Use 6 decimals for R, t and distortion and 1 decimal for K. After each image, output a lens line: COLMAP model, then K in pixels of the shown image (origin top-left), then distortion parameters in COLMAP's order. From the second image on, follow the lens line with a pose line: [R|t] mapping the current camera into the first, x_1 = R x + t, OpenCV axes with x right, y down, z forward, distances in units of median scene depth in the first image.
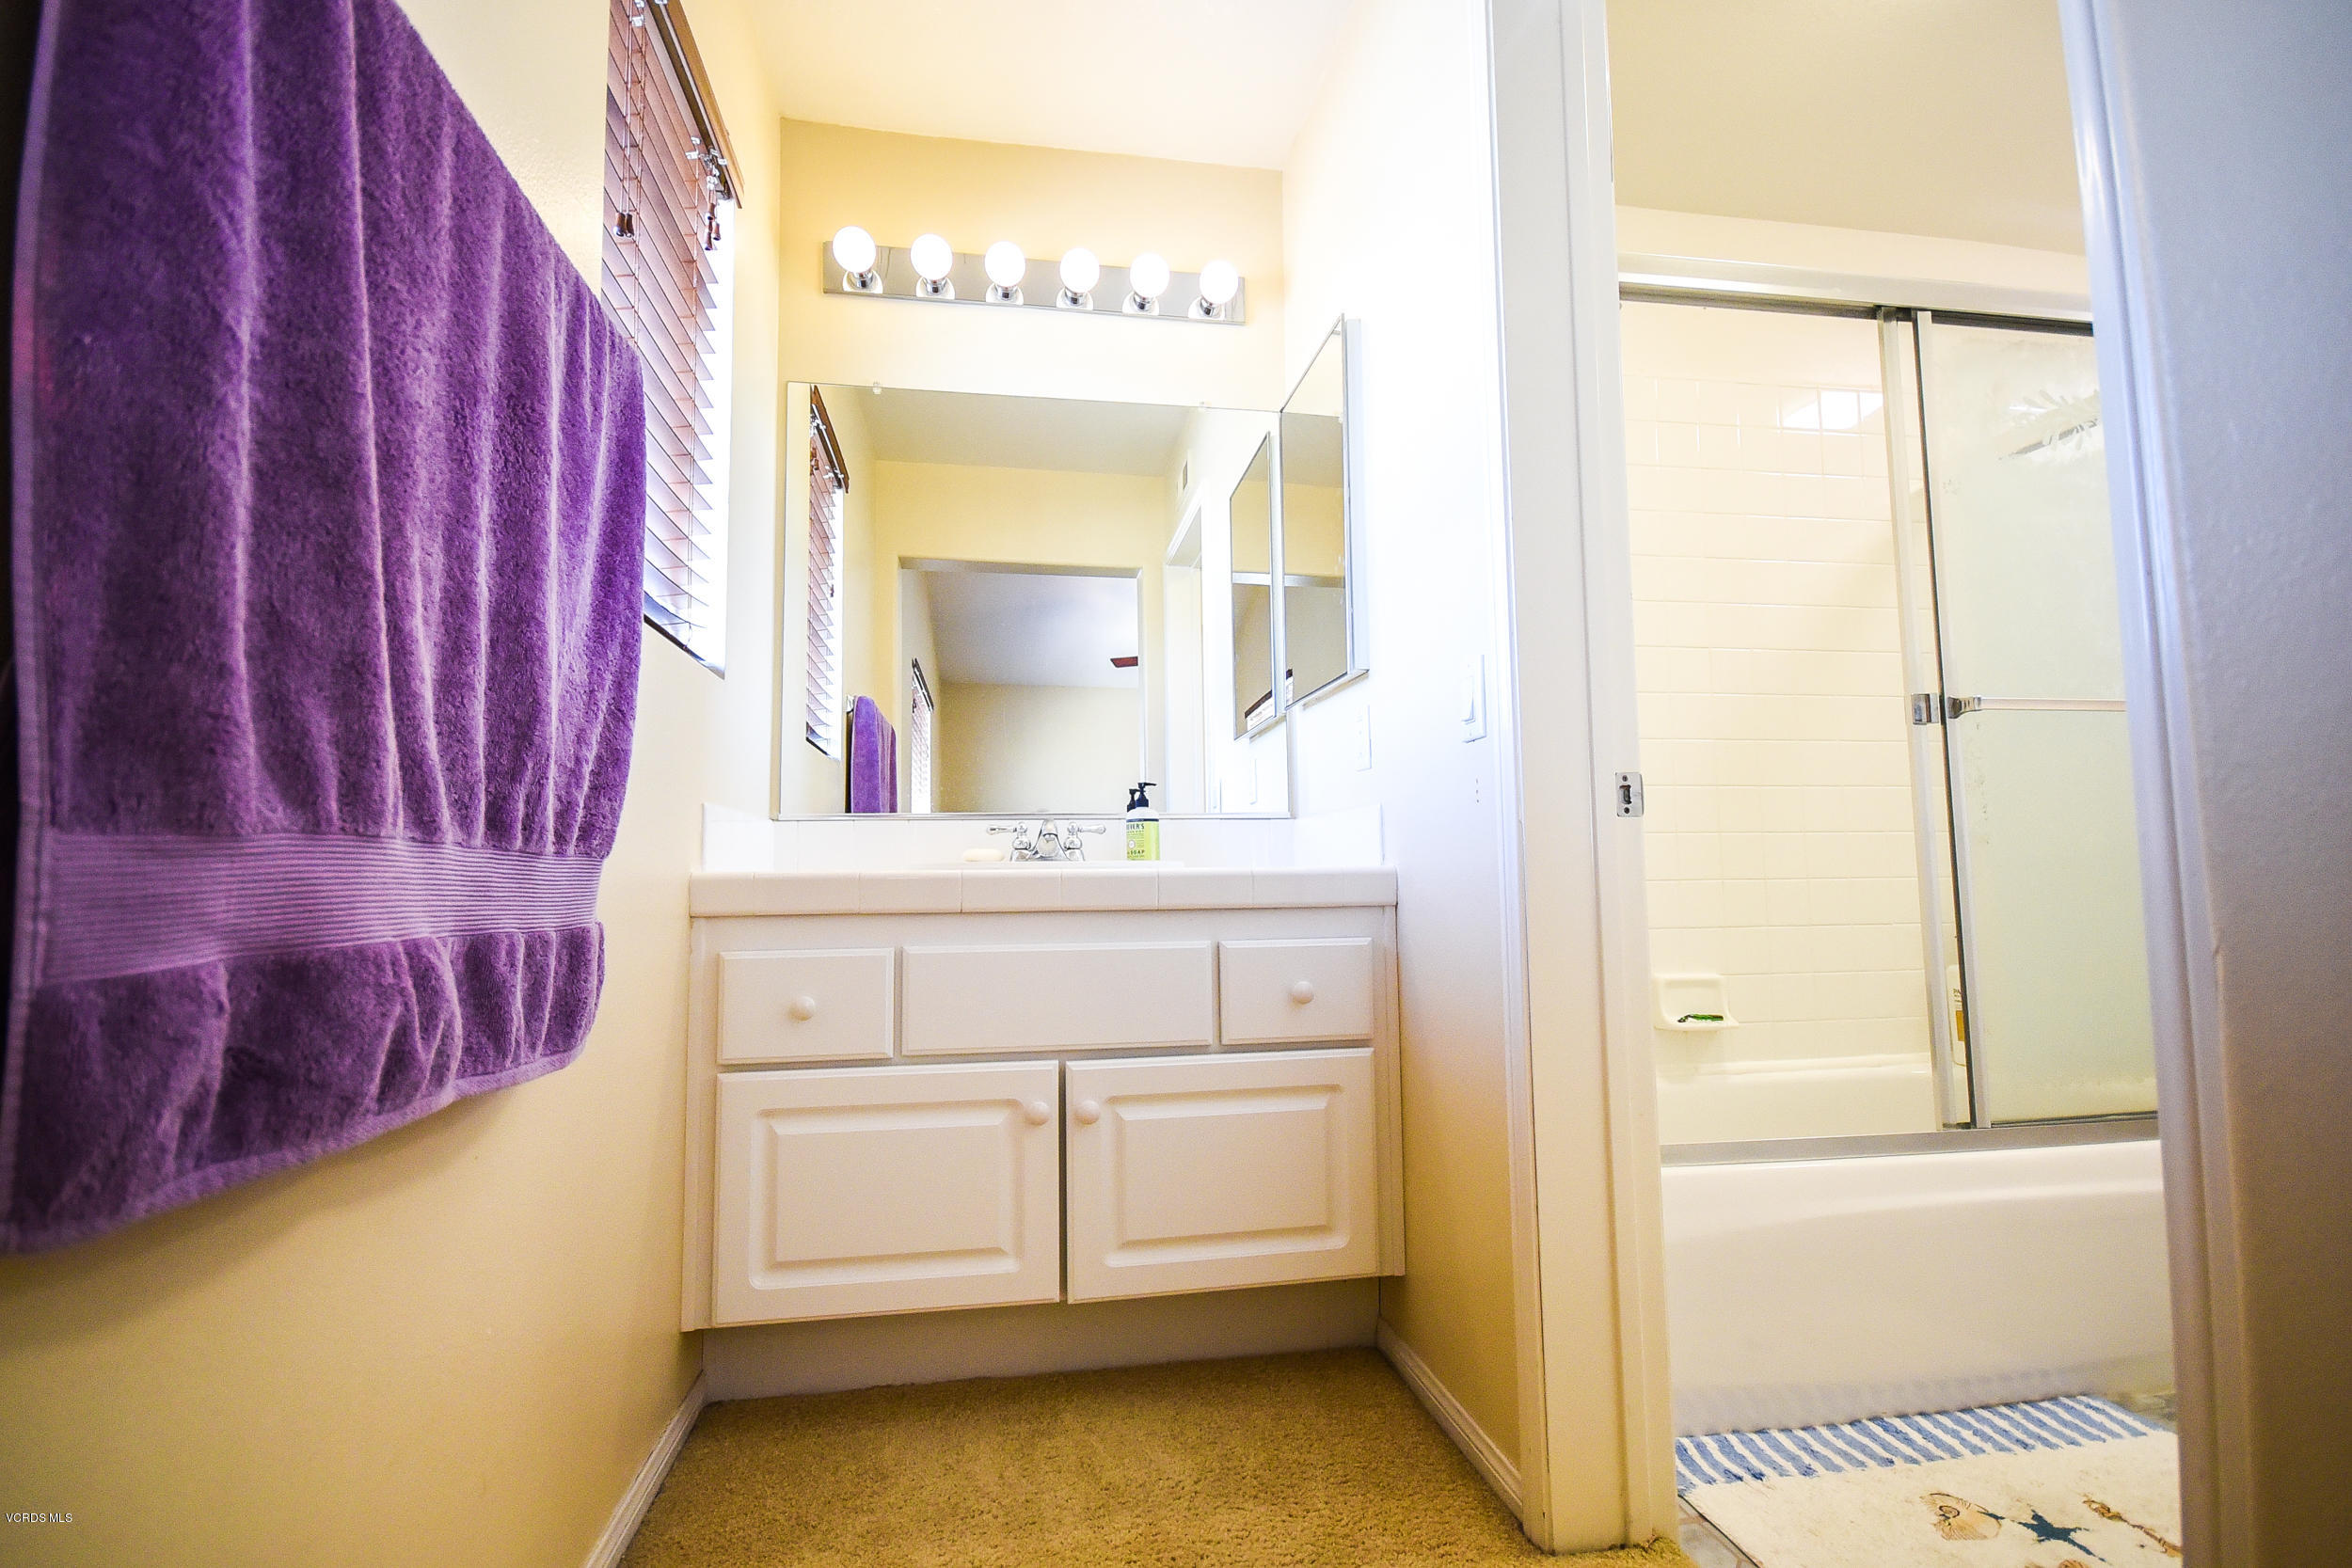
lens RADIAL K [[1041.6, 0, 1176.0], [0, 1041.6, 784.0], [0, 0, 1]] dist [-0.005478, -0.000633]
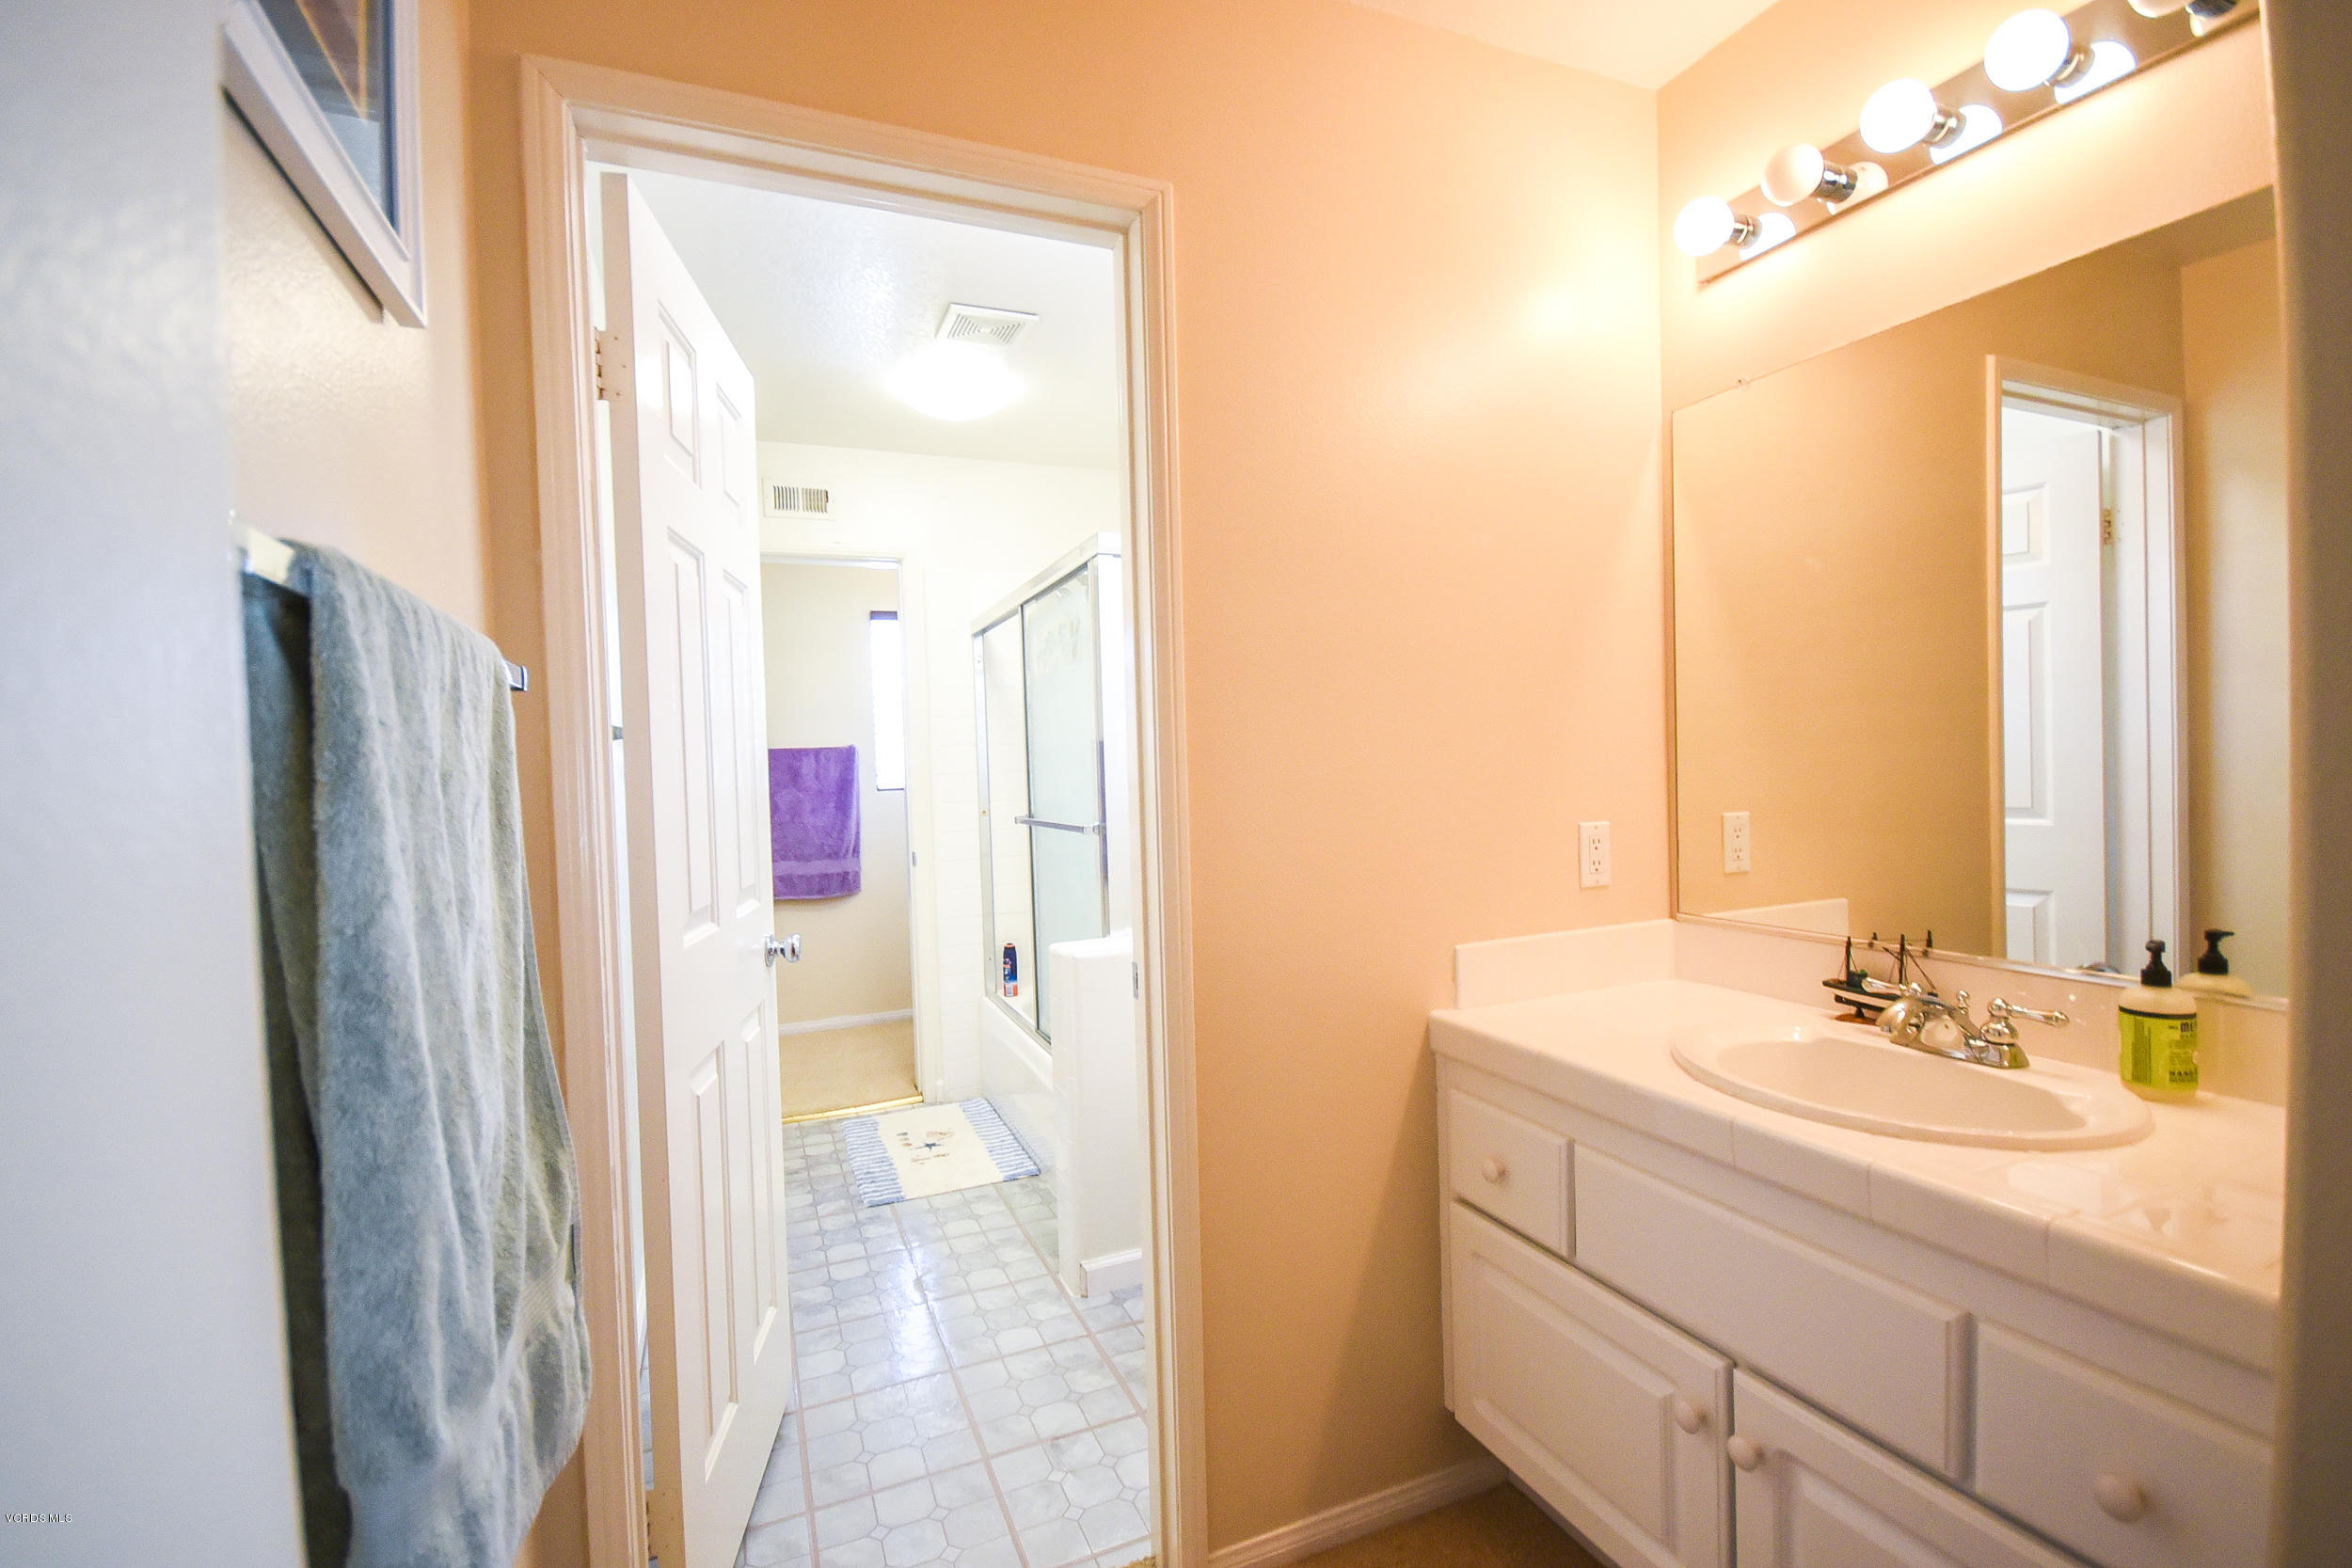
lens RADIAL K [[1041.6, 0, 1176.0], [0, 1041.6, 784.0], [0, 0, 1]] dist [-0.005478, -0.000633]
pose [[0.241930, 0.022844, -0.970025, 0.502493], [0.106915, 0.993008, 0.050050, -0.224244], [0.964385, -0.115819, 0.237796, 0.492022]]
